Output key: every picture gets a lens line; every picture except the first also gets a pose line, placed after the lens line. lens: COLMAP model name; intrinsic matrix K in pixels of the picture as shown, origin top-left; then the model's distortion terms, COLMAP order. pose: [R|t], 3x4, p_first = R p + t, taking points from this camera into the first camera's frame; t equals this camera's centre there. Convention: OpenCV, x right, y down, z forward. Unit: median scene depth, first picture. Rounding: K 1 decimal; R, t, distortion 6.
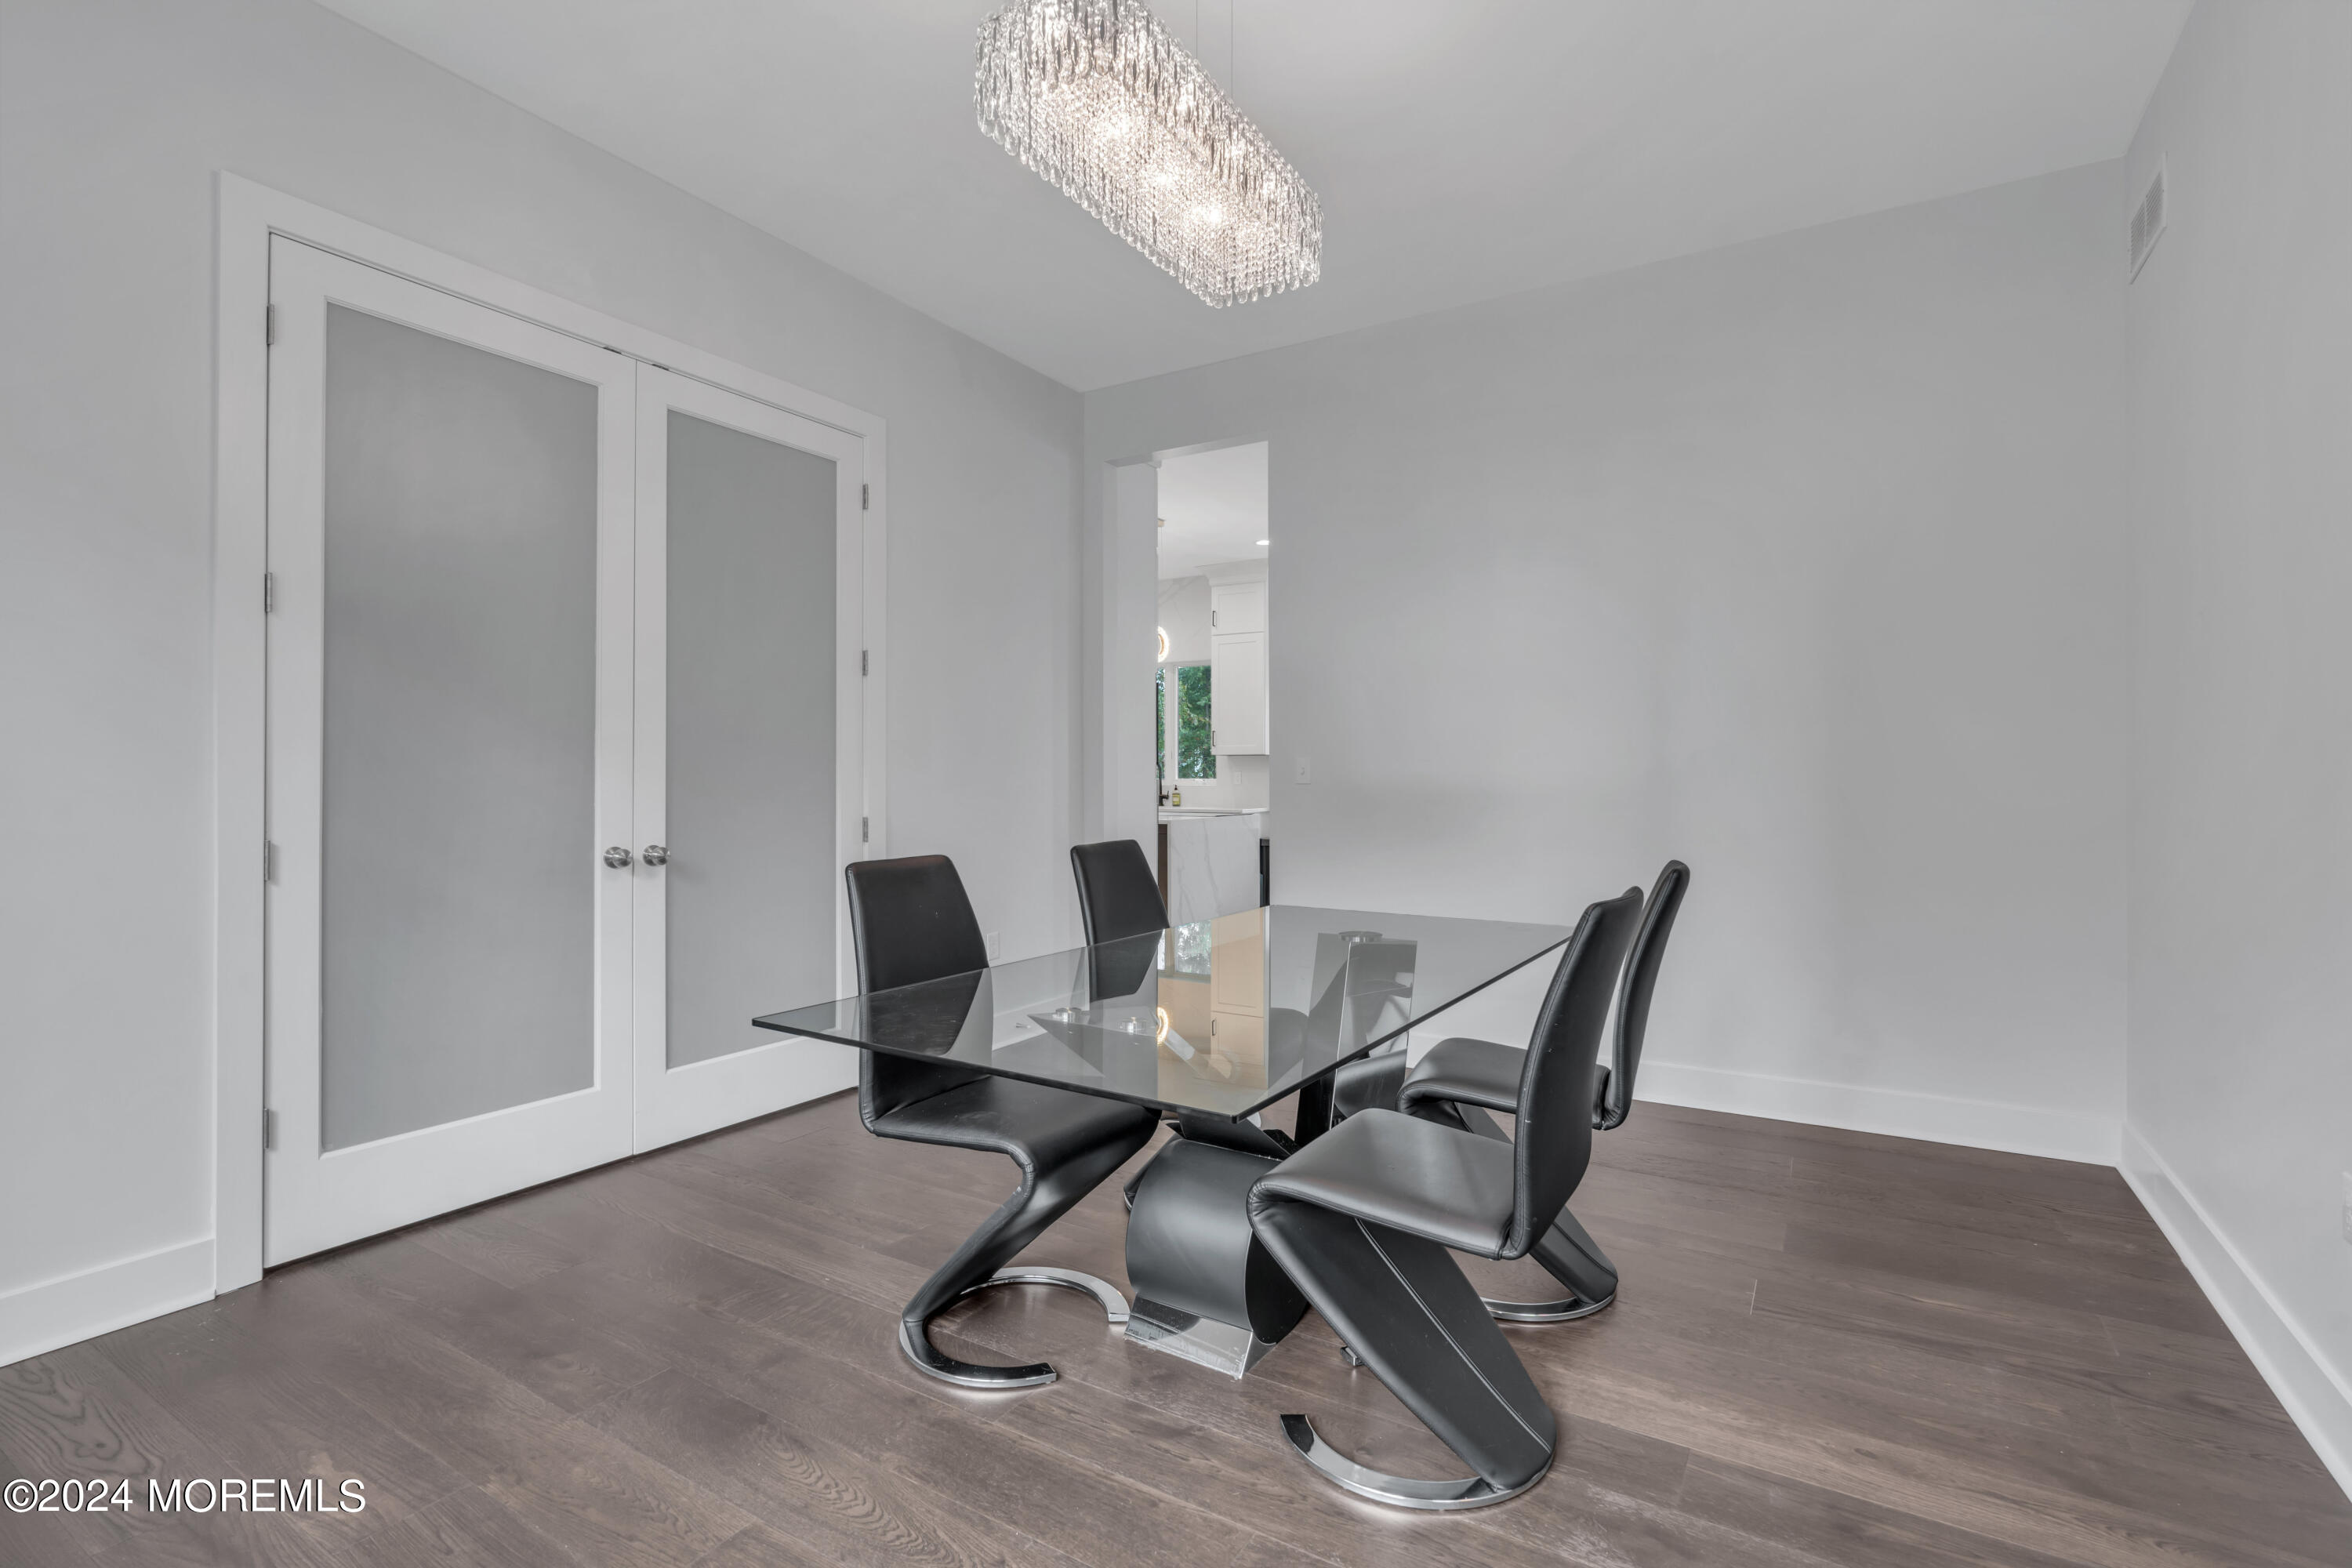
lens RADIAL K [[1048.2, 0, 1138.8], [0, 1048.2, 775.0], [0, 0, 1]] dist [-0.005940, 0.001772]
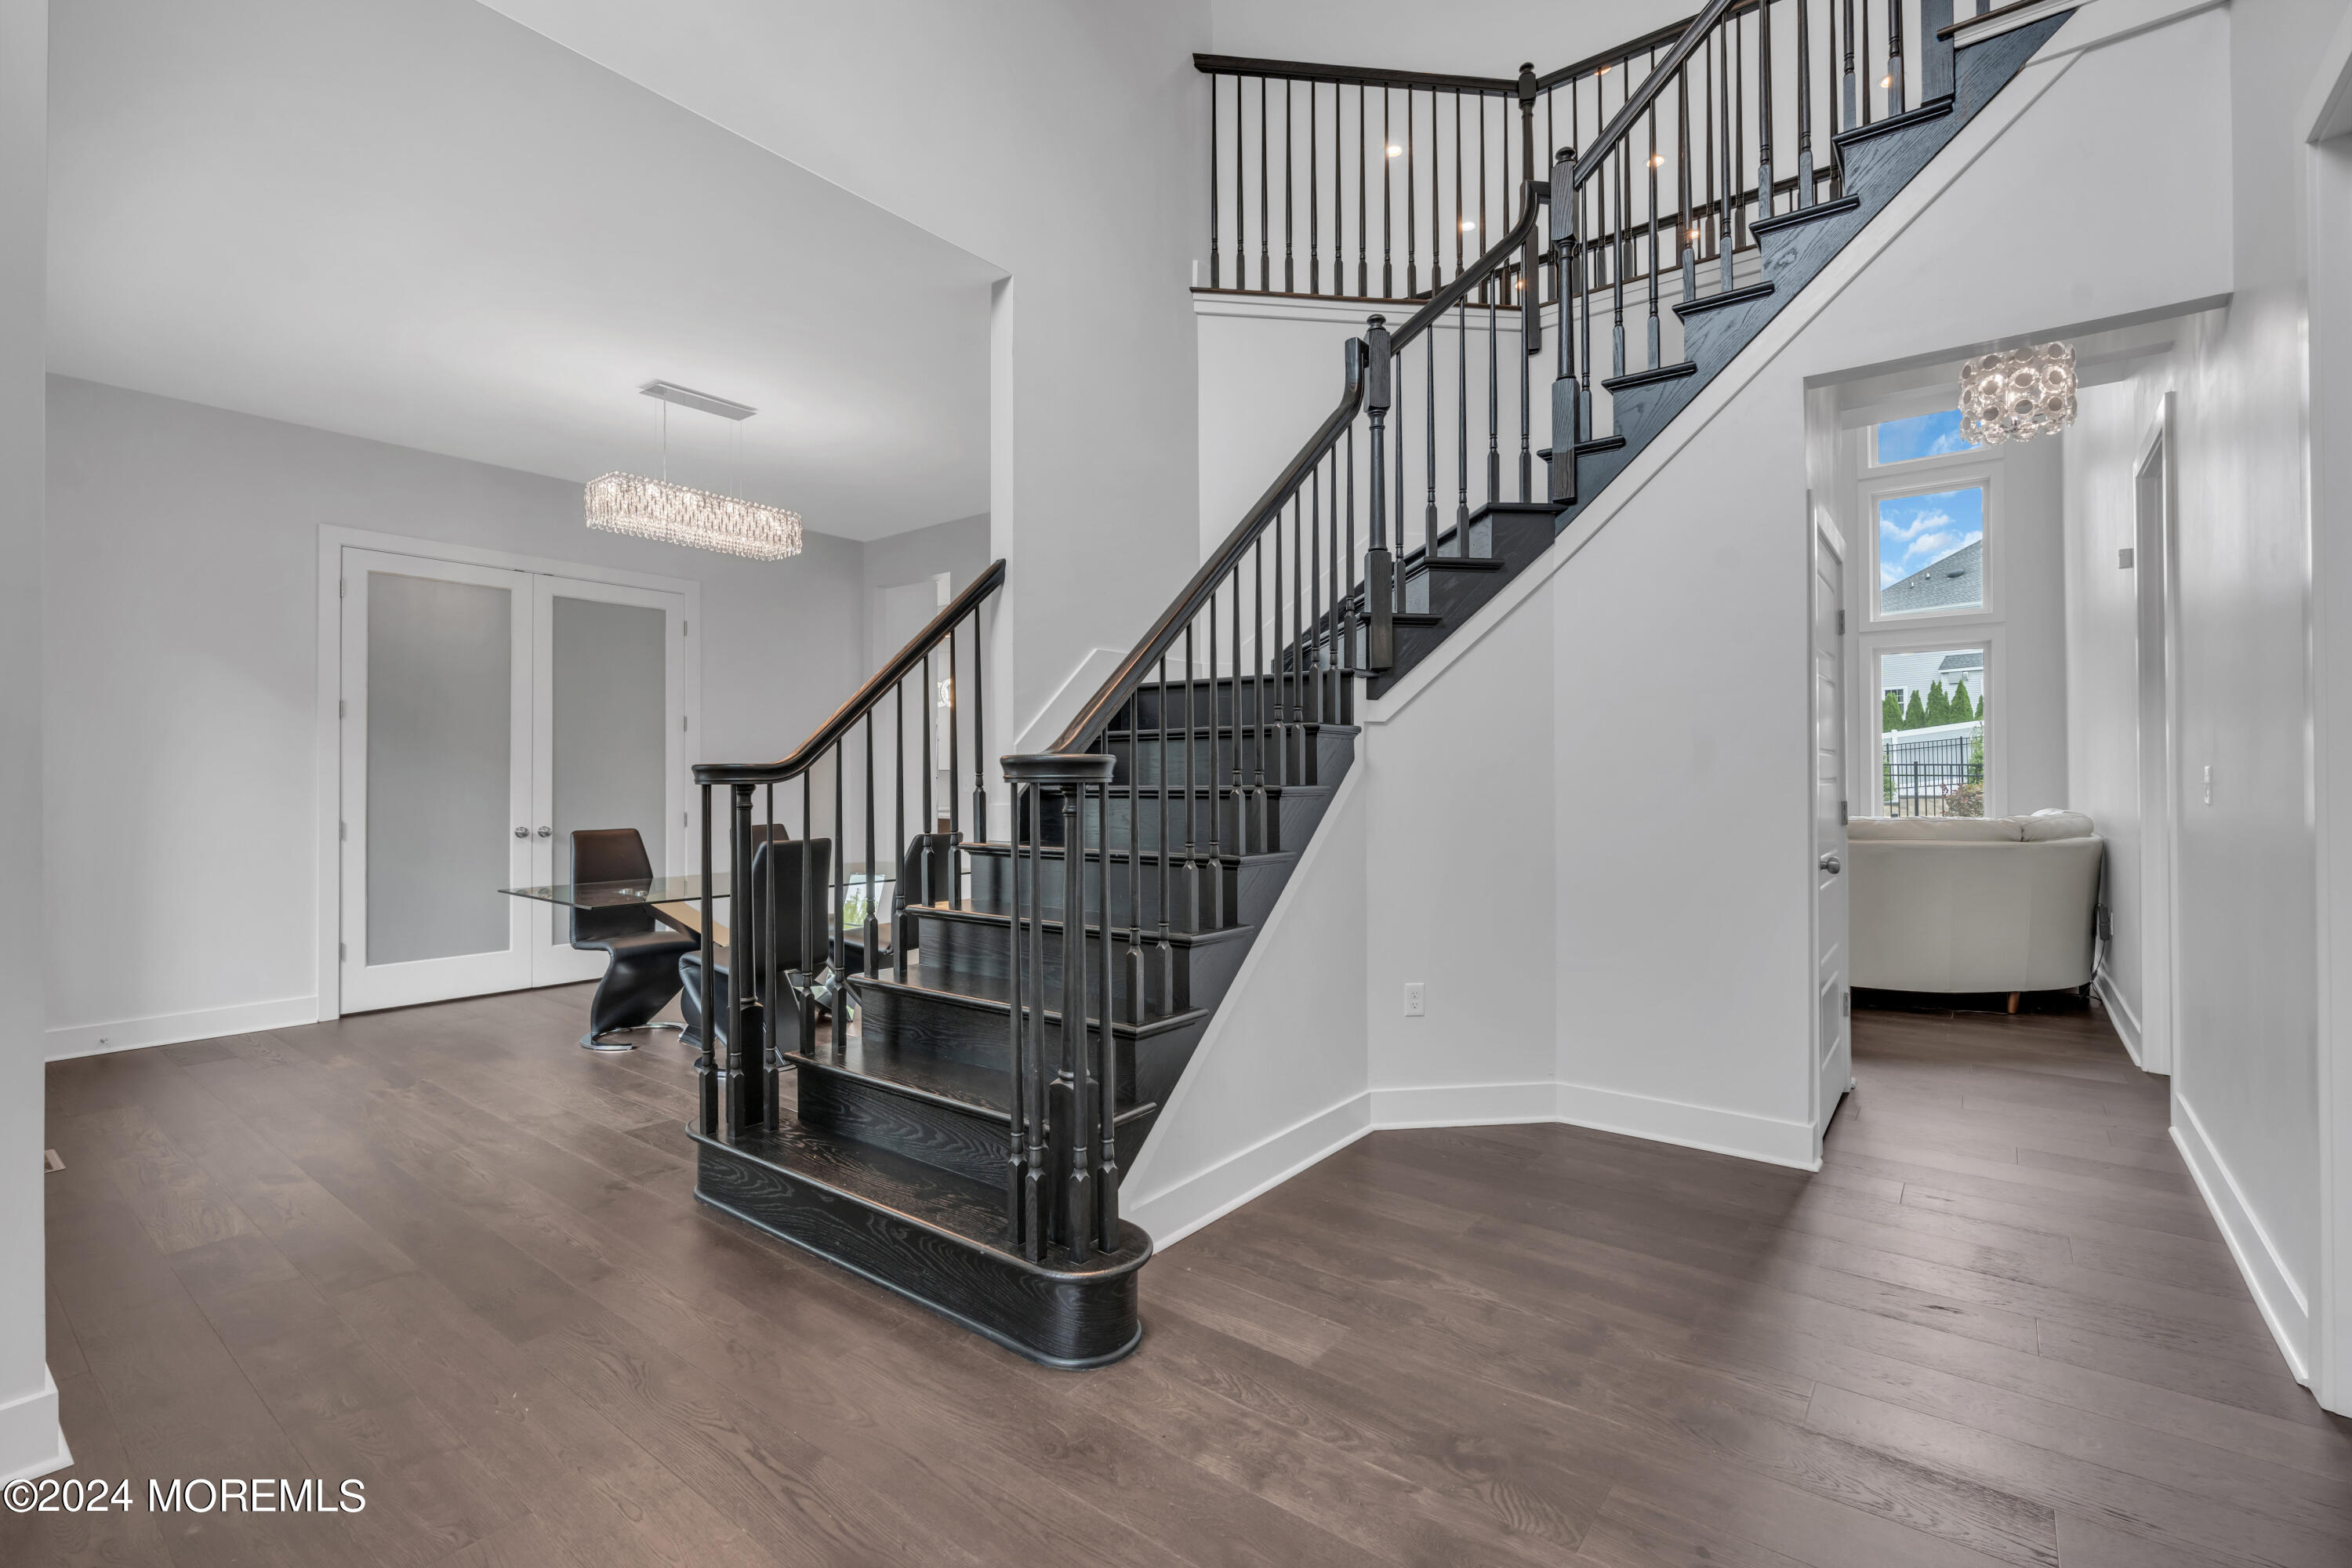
lens RADIAL K [[1044.5, 0, 1186.3], [0, 1044.5, 778.7], [0, 0, 1]] dist [-0.003932, 0.001295]
pose [[0.997543, -0.002280, -0.070021, 1.062424], [0.002303, 0.999997, 0.000246, -0.022752], [0.070020, -0.000406, 0.997545, -1.034373]]
